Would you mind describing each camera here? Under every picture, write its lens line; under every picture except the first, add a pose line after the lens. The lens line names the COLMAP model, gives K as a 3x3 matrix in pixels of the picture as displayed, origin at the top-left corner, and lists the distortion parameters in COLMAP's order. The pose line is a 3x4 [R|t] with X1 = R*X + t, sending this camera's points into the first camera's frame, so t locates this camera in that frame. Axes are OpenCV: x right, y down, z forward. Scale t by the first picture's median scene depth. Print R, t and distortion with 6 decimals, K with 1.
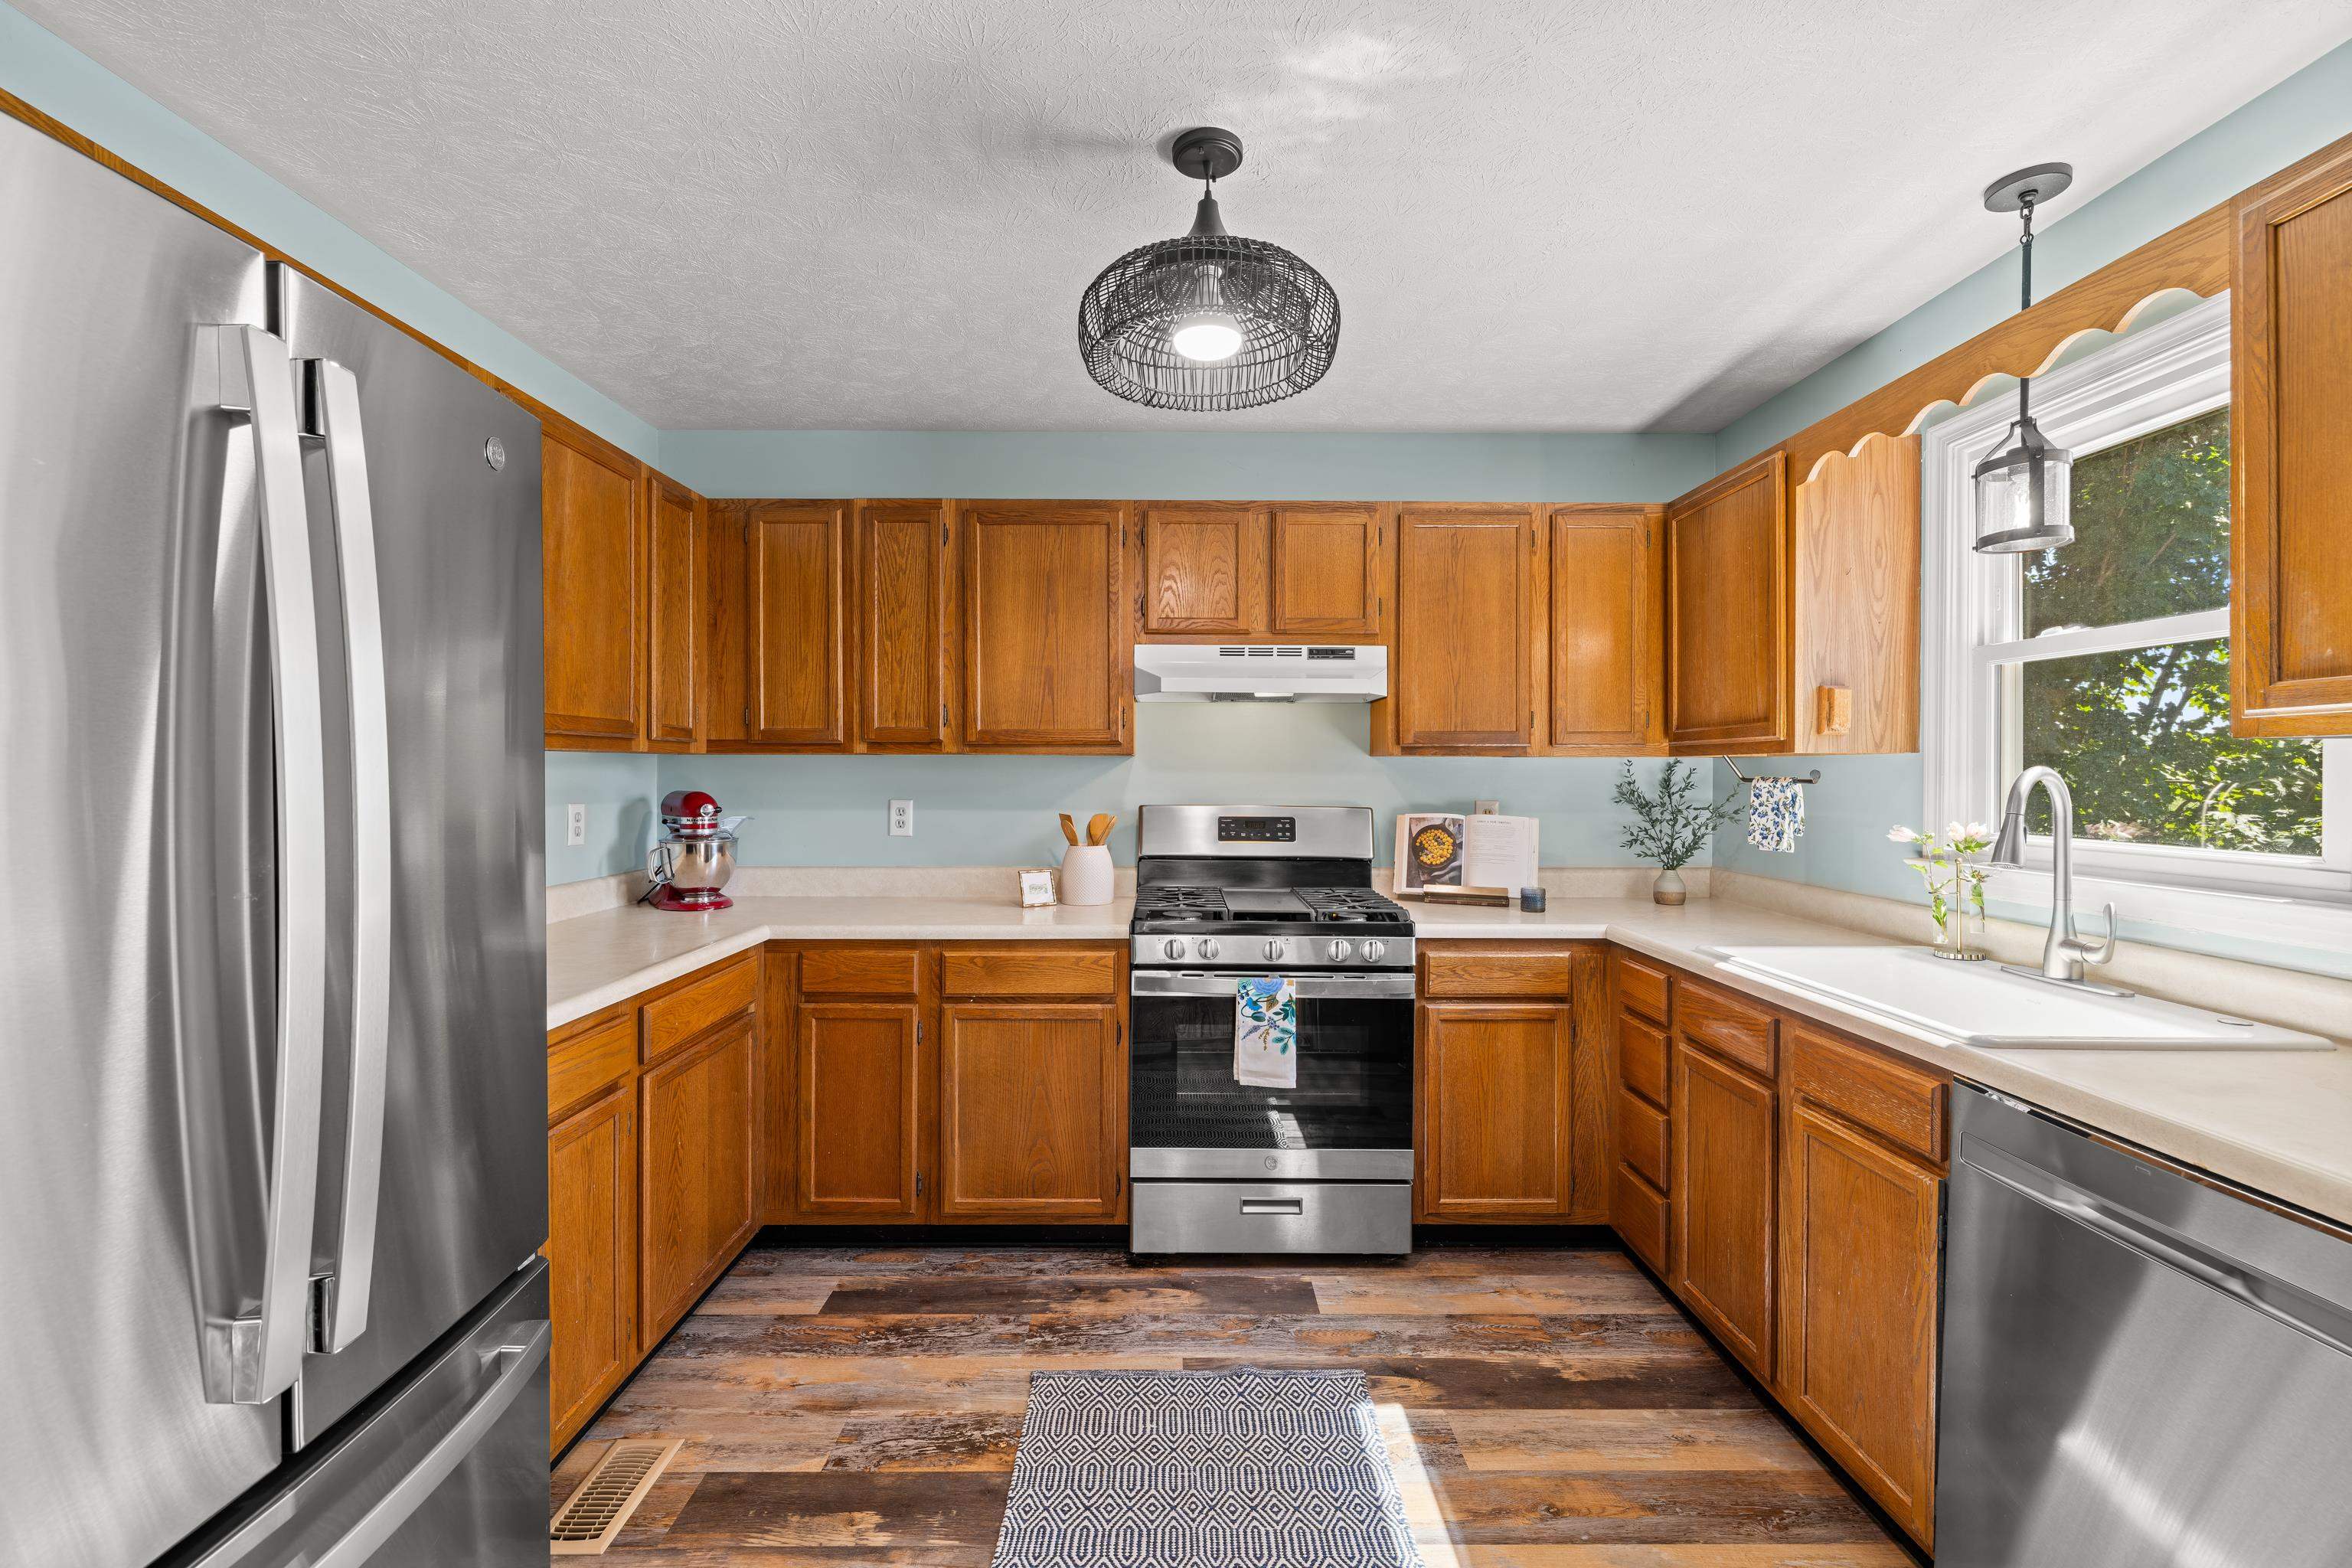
lens RADIAL K [[998.3, 0, 1175.3], [0, 998.3, 778.2], [0, 0, 1]] dist [0.001987, 0.000128]
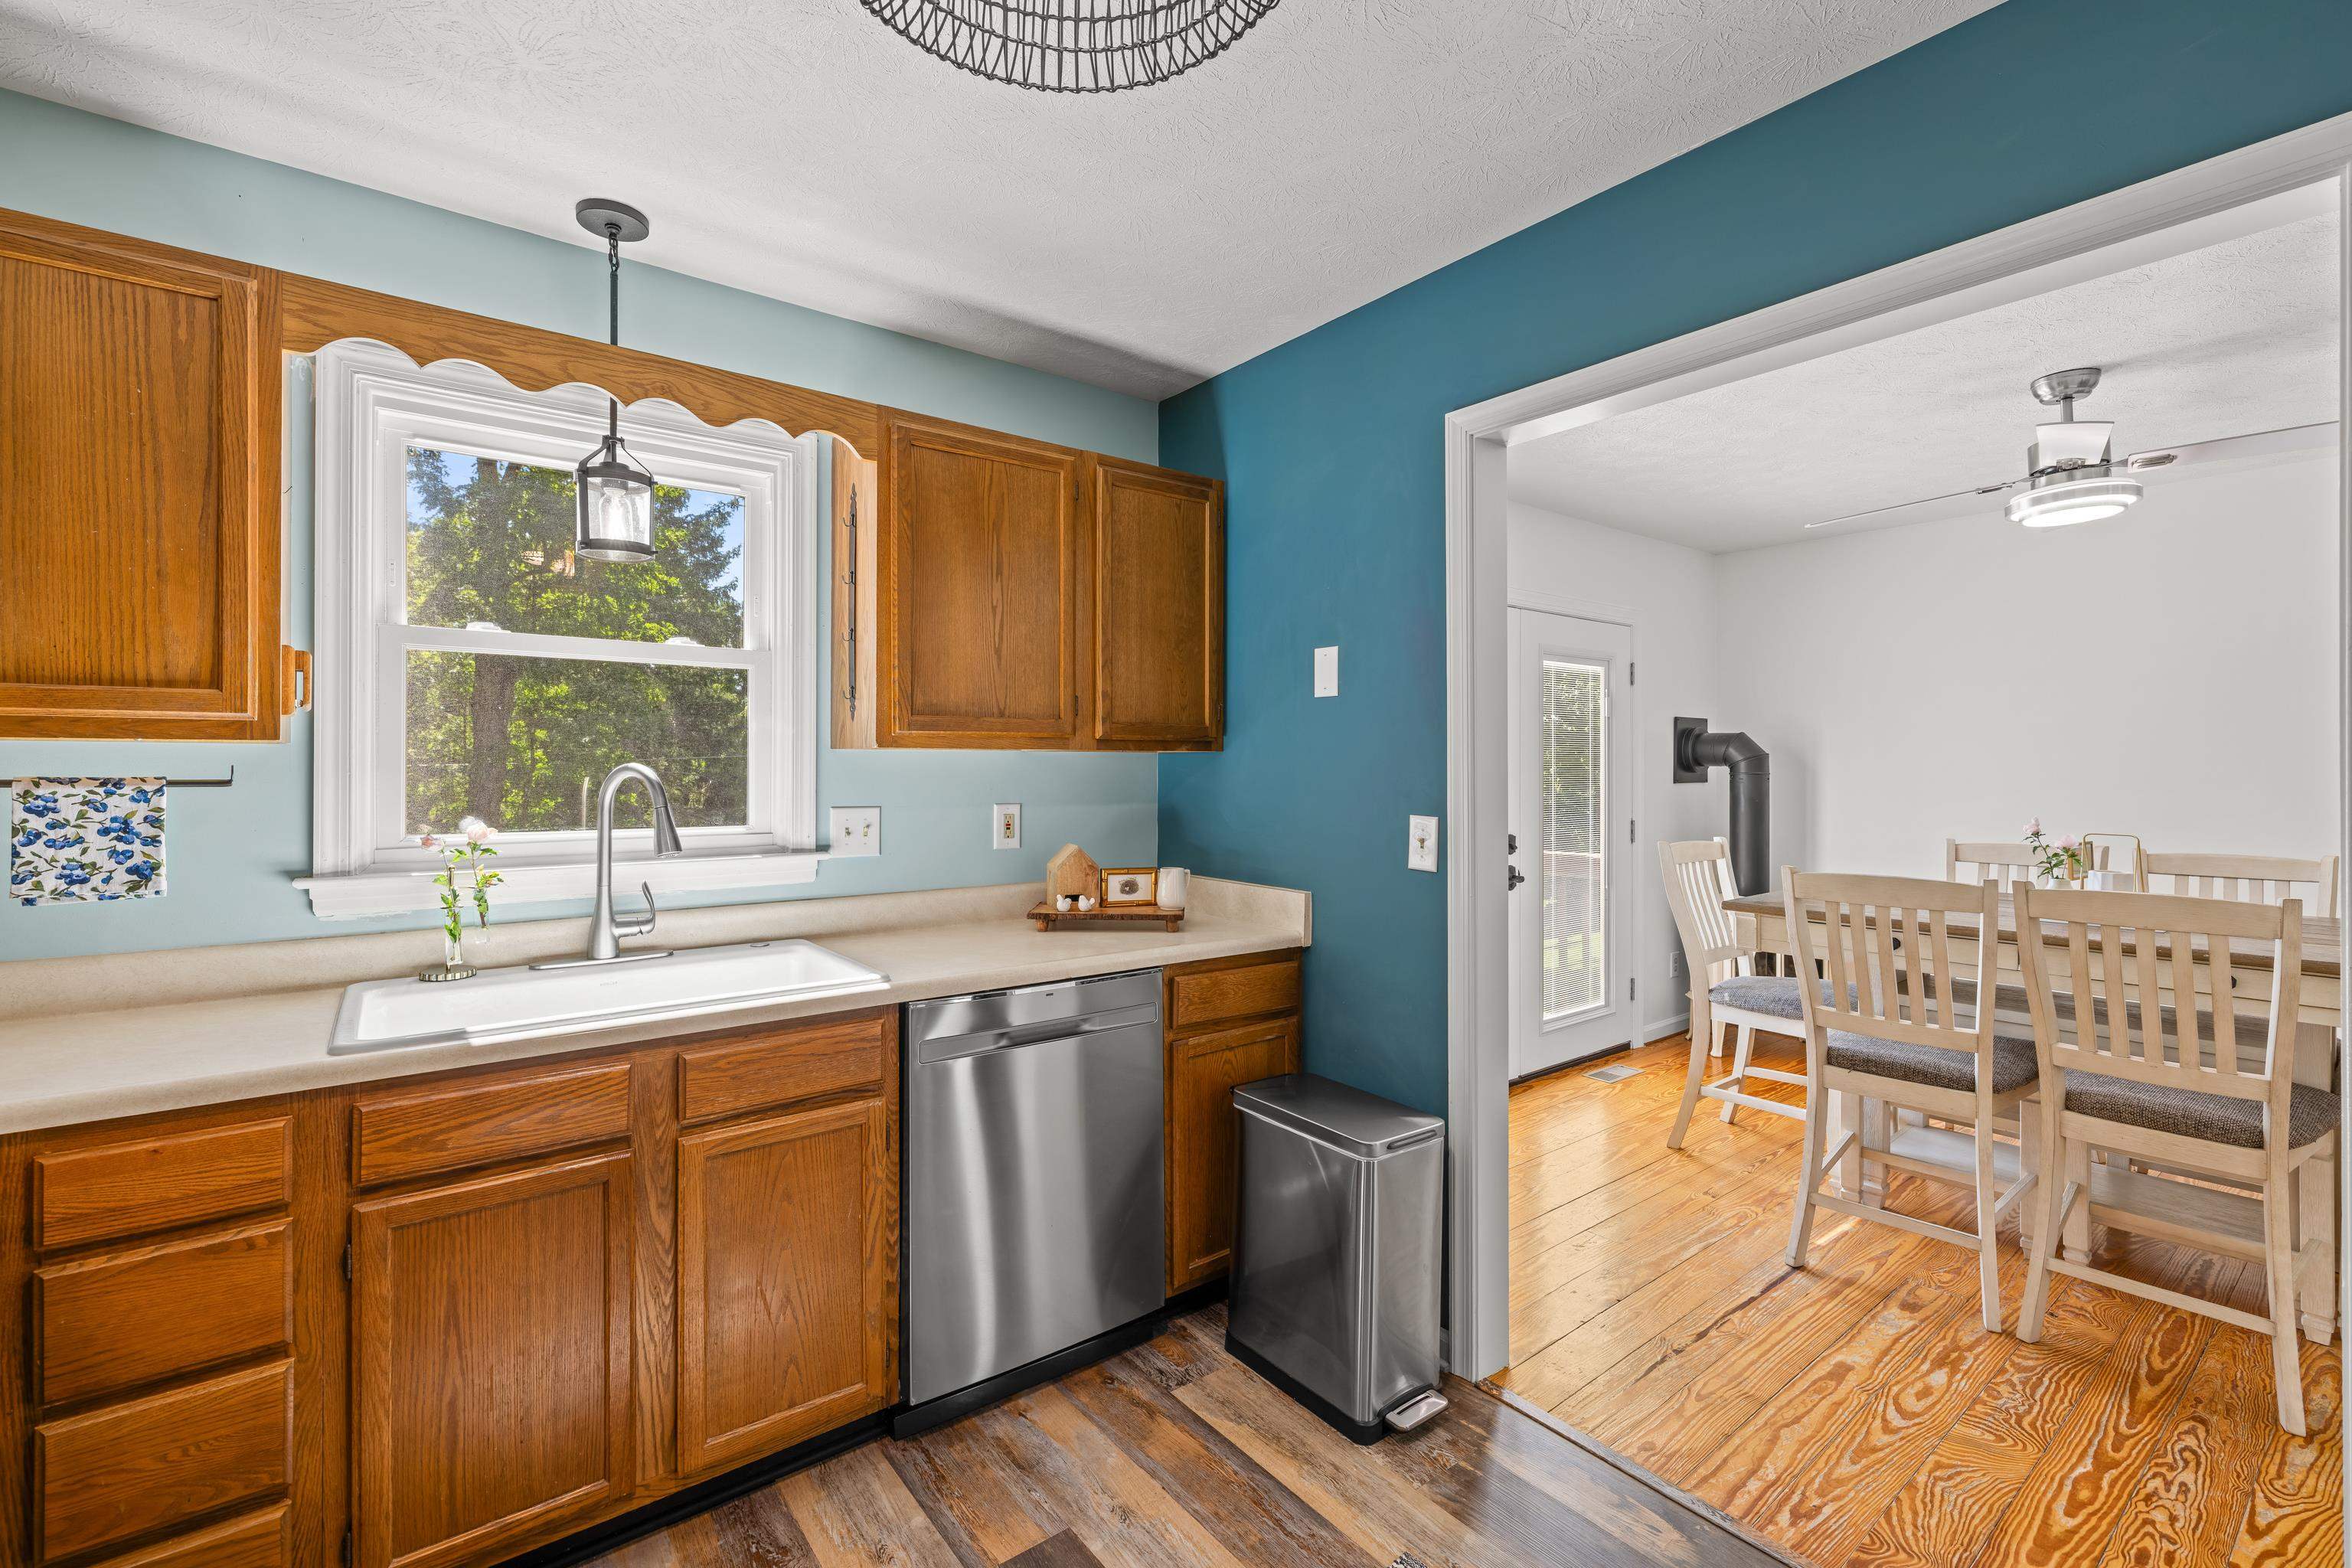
lens RADIAL K [[1008.3, 0, 1195.1], [0, 1008.3, 765.5], [0, 0, 1]] dist [0.001976, 0.000364]
pose [[-0.609102, -0.002948, 0.793086, -0.273499], [0.001515, 0.999987, 0.004881, -0.009917], [-0.793090, 0.004175, -0.609090, 0.844876]]
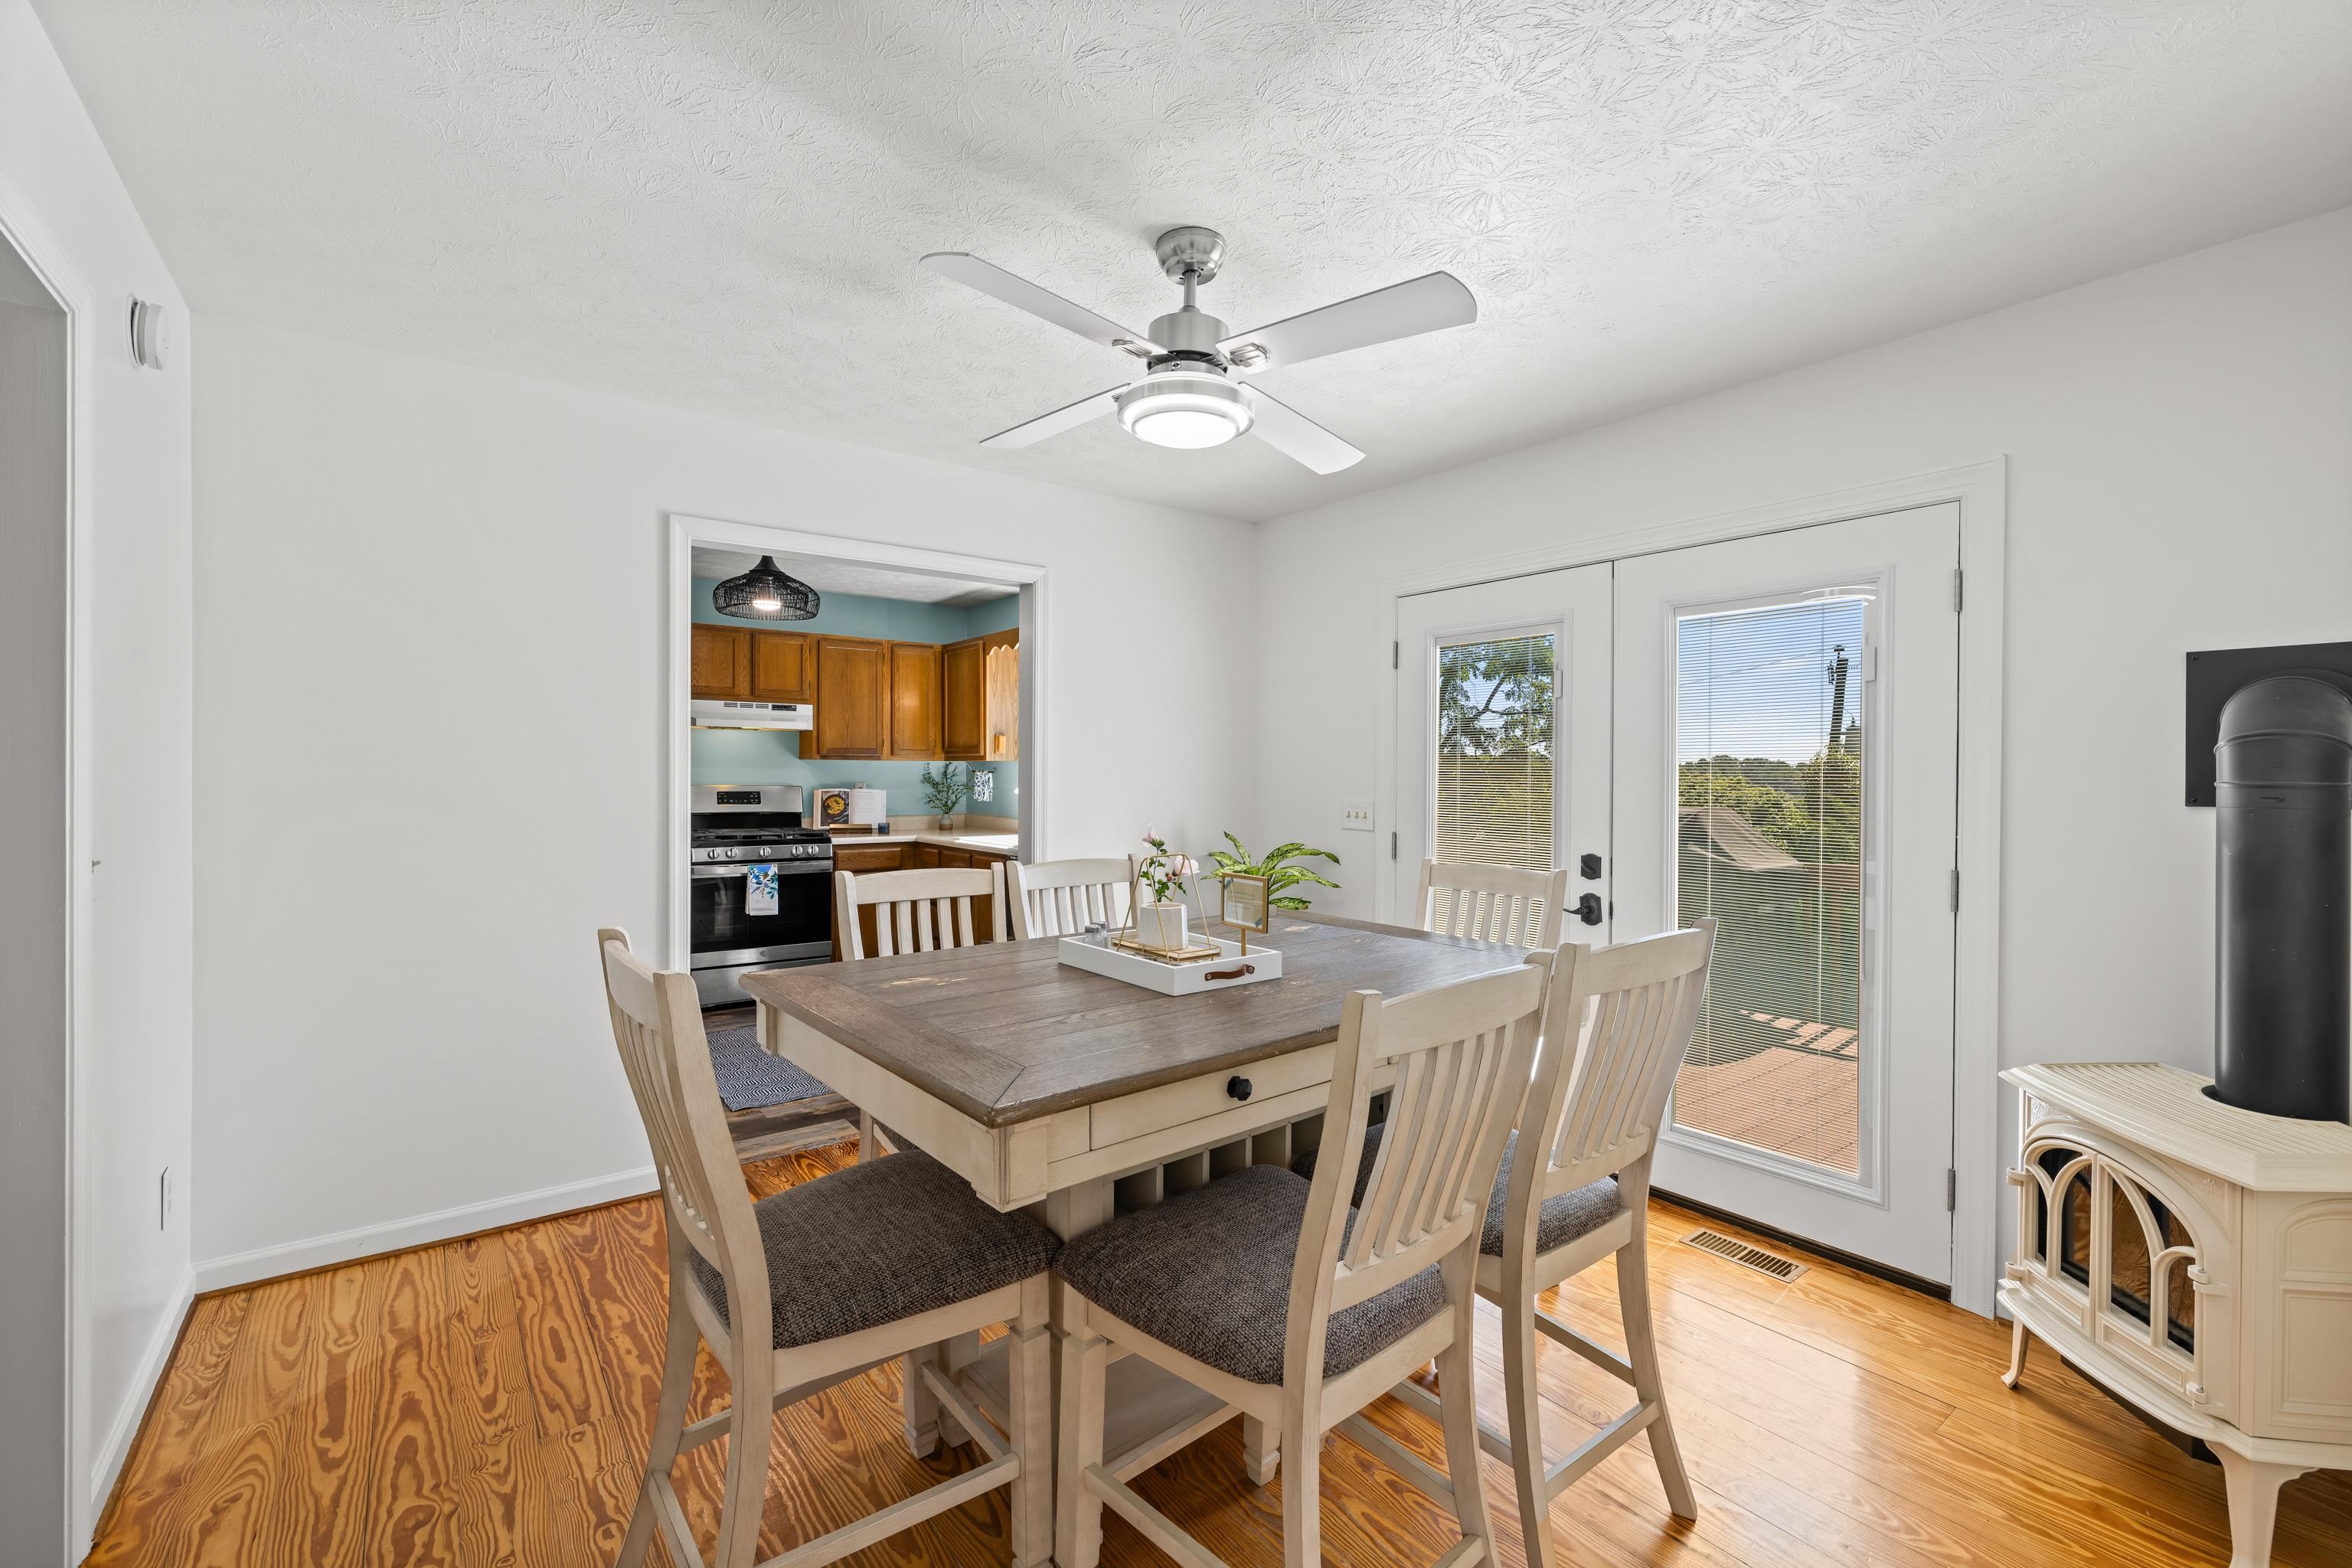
lens RADIAL K [[998.3, 0, 1175.3], [0, 998.3, 778.2], [0, 0, 1]] dist [0.001987, 0.000128]
pose [[0.800343, -0.004031, 0.599529, -0.472580], [0.001086, 0.999986, 0.005274, 0.005755], [-0.599542, -0.003570, 0.800335, -1.209630]]
